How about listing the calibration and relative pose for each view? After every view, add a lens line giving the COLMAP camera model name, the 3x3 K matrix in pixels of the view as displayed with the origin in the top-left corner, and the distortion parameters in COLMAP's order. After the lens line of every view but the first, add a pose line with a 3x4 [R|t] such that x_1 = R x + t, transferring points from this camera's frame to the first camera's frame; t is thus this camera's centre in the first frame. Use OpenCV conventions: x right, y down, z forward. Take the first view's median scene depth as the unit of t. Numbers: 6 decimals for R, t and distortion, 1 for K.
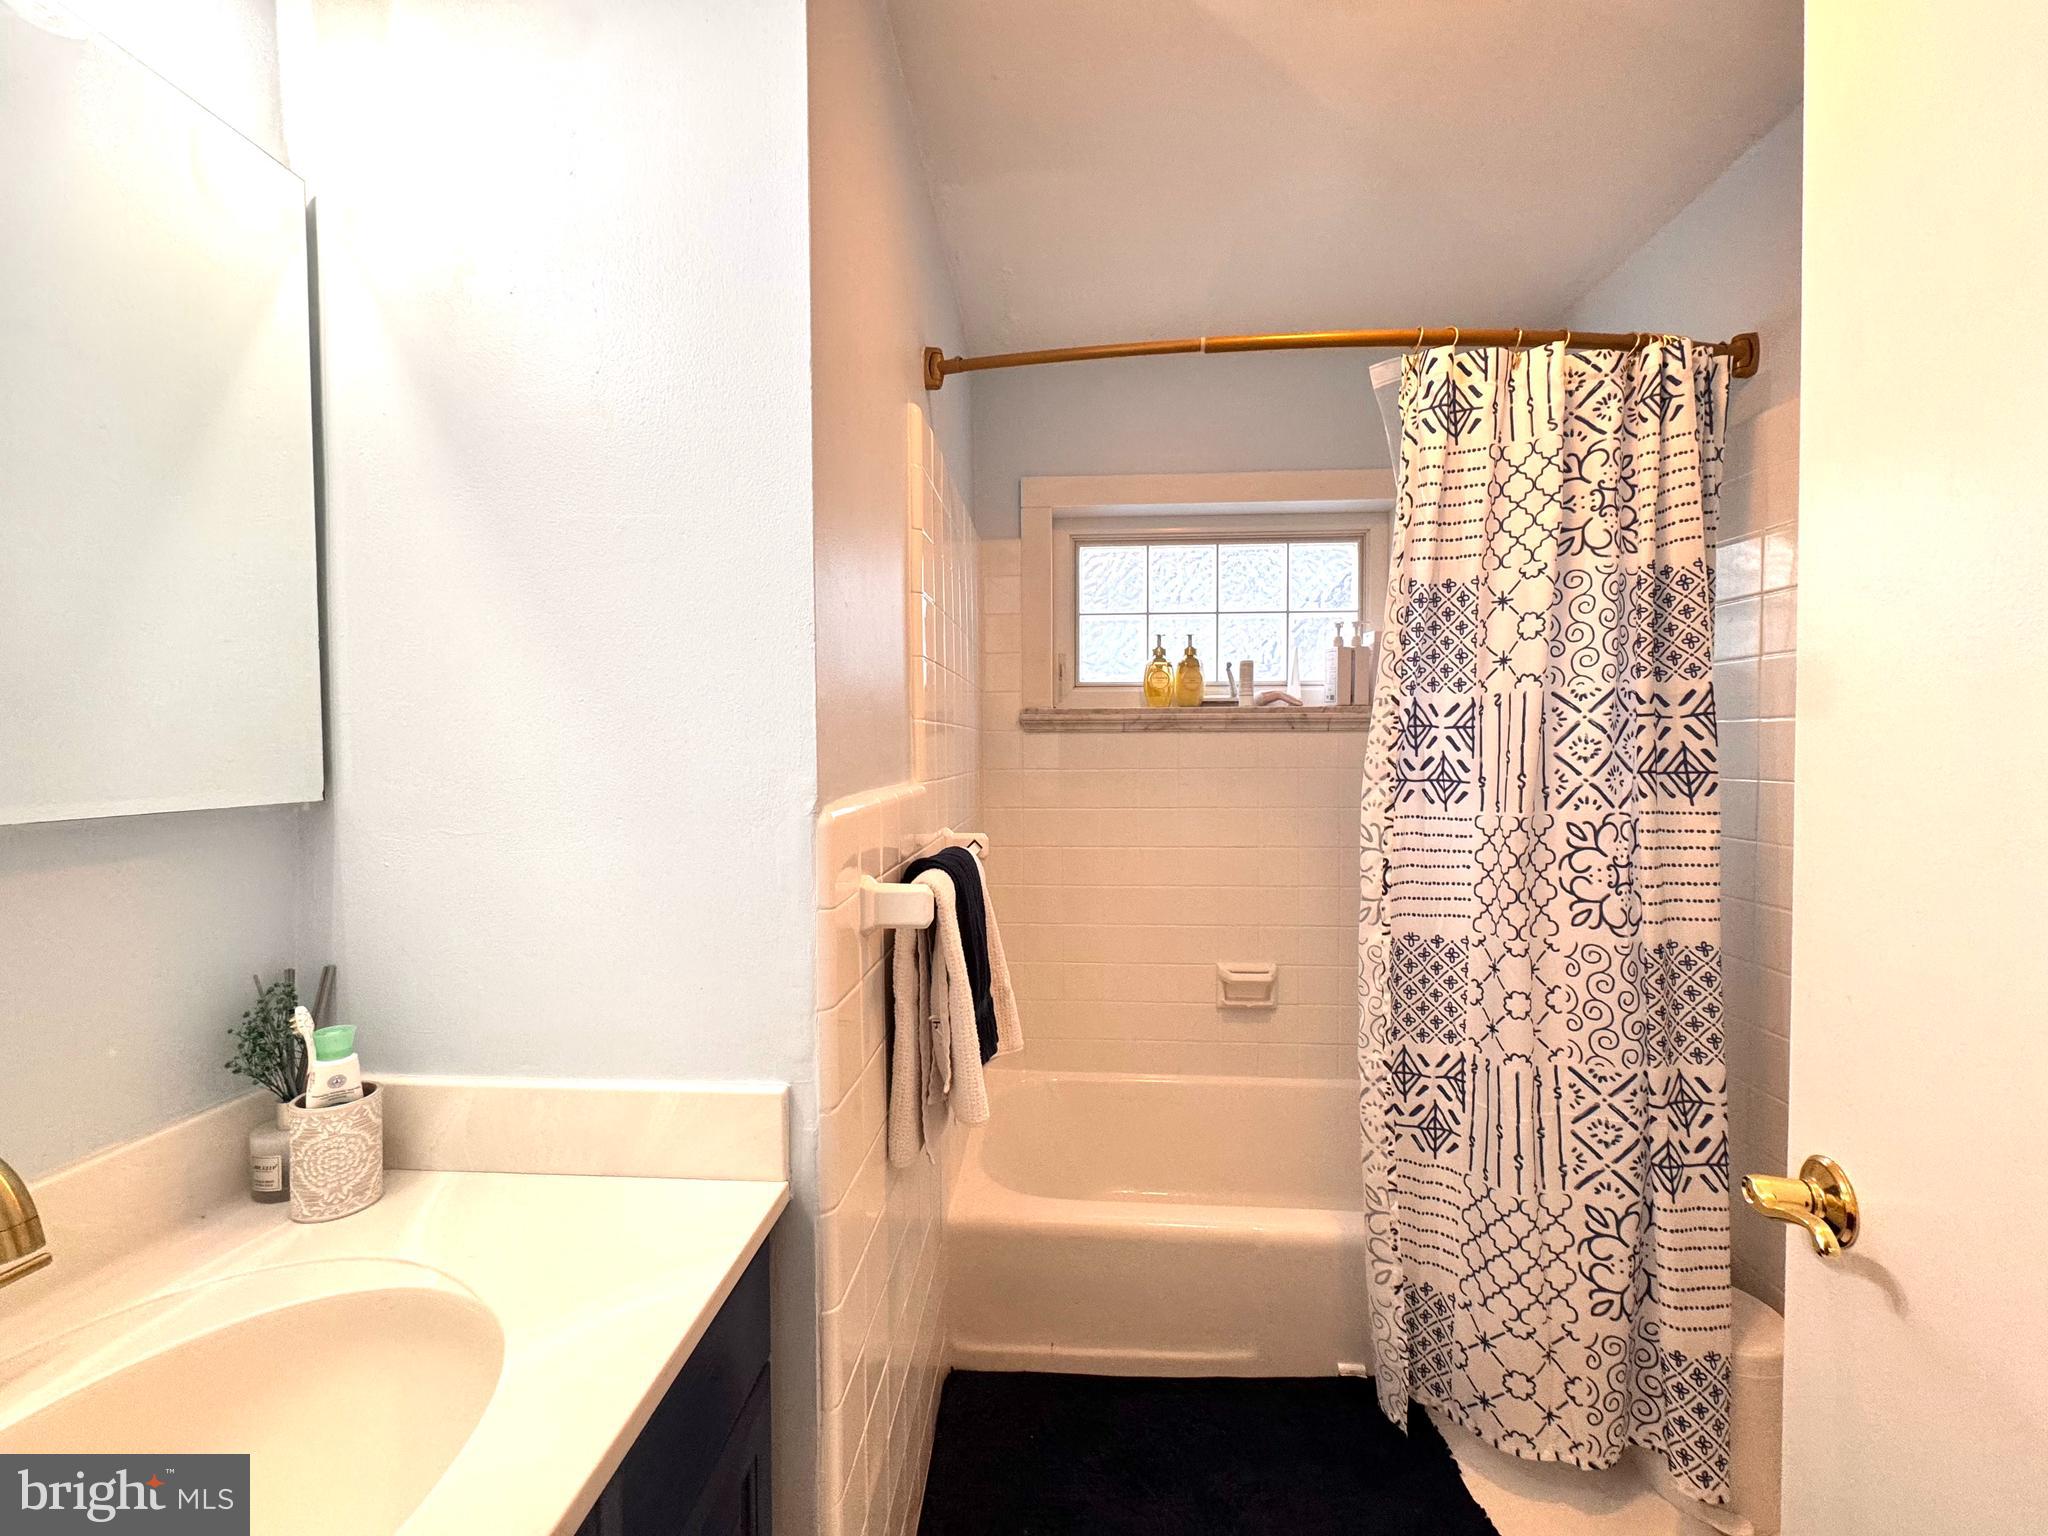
lens RADIAL K [[810.4, 0, 1022.9], [0, 810.4, 766.0], [0, 0, 1]] dist [-0.003185, -0.000202]
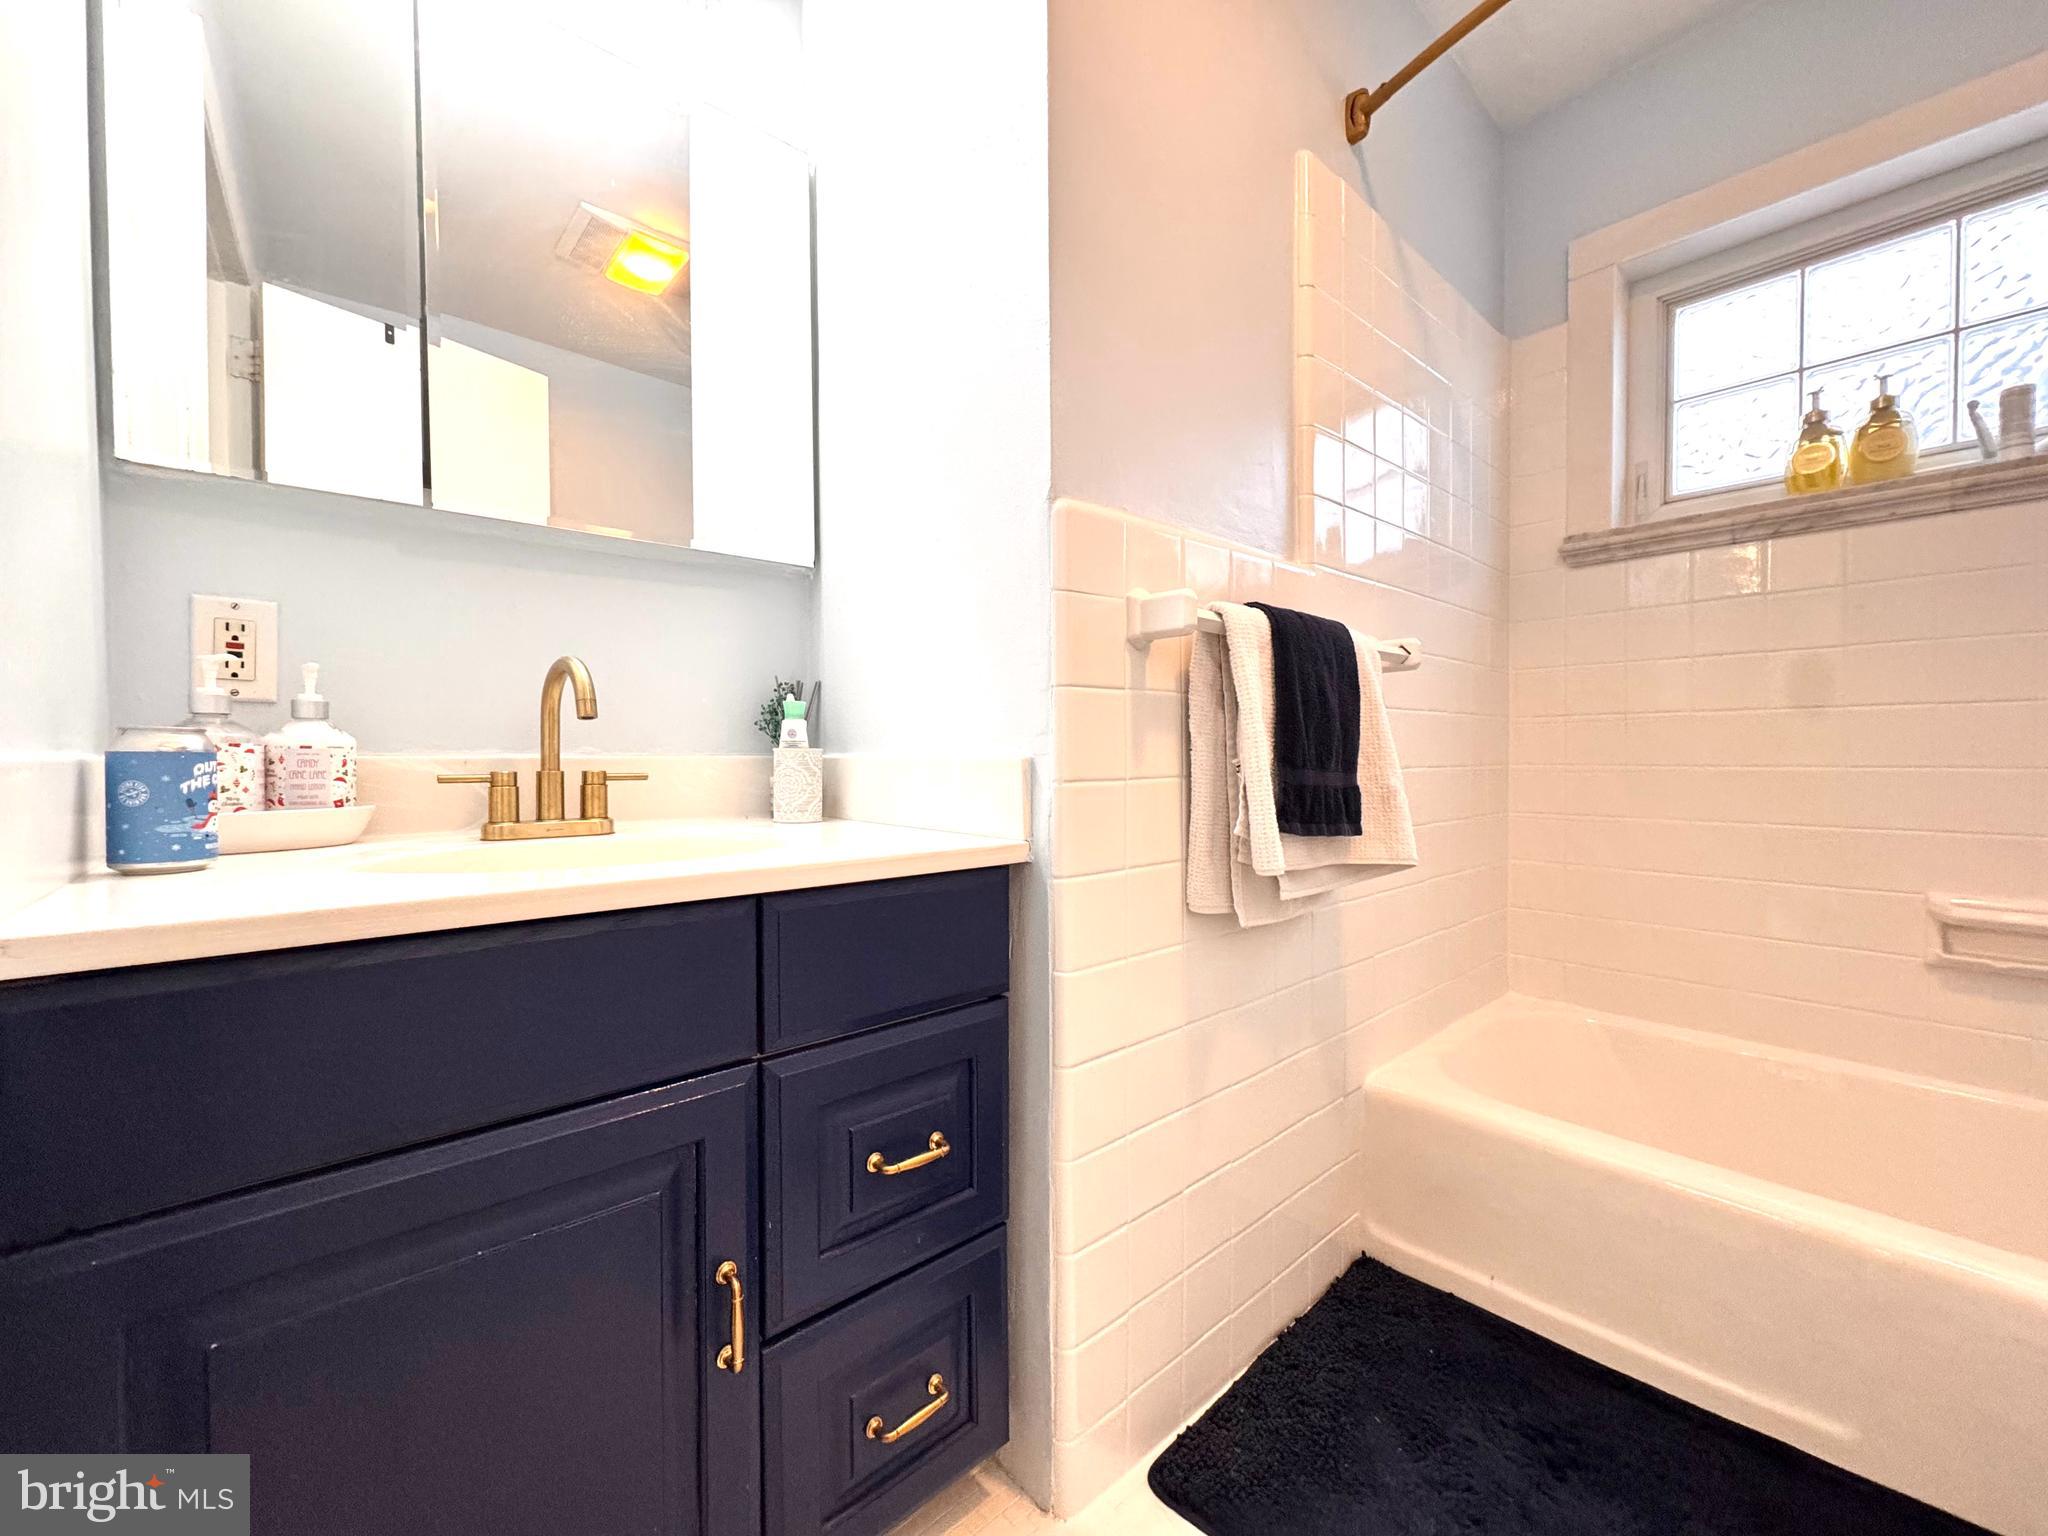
lens RADIAL K [[810.4, 0, 1026.7], [0, 810.4, 763.9], [0, 0, 1]] dist [-0.003185, -0.000202]
pose [[0.712947, 0.012148, -0.701113, 0.179352], [-0.013767, 0.999900, 0.003325, 0.152472], [0.701083, 0.007281, 0.713043, 0.081939]]
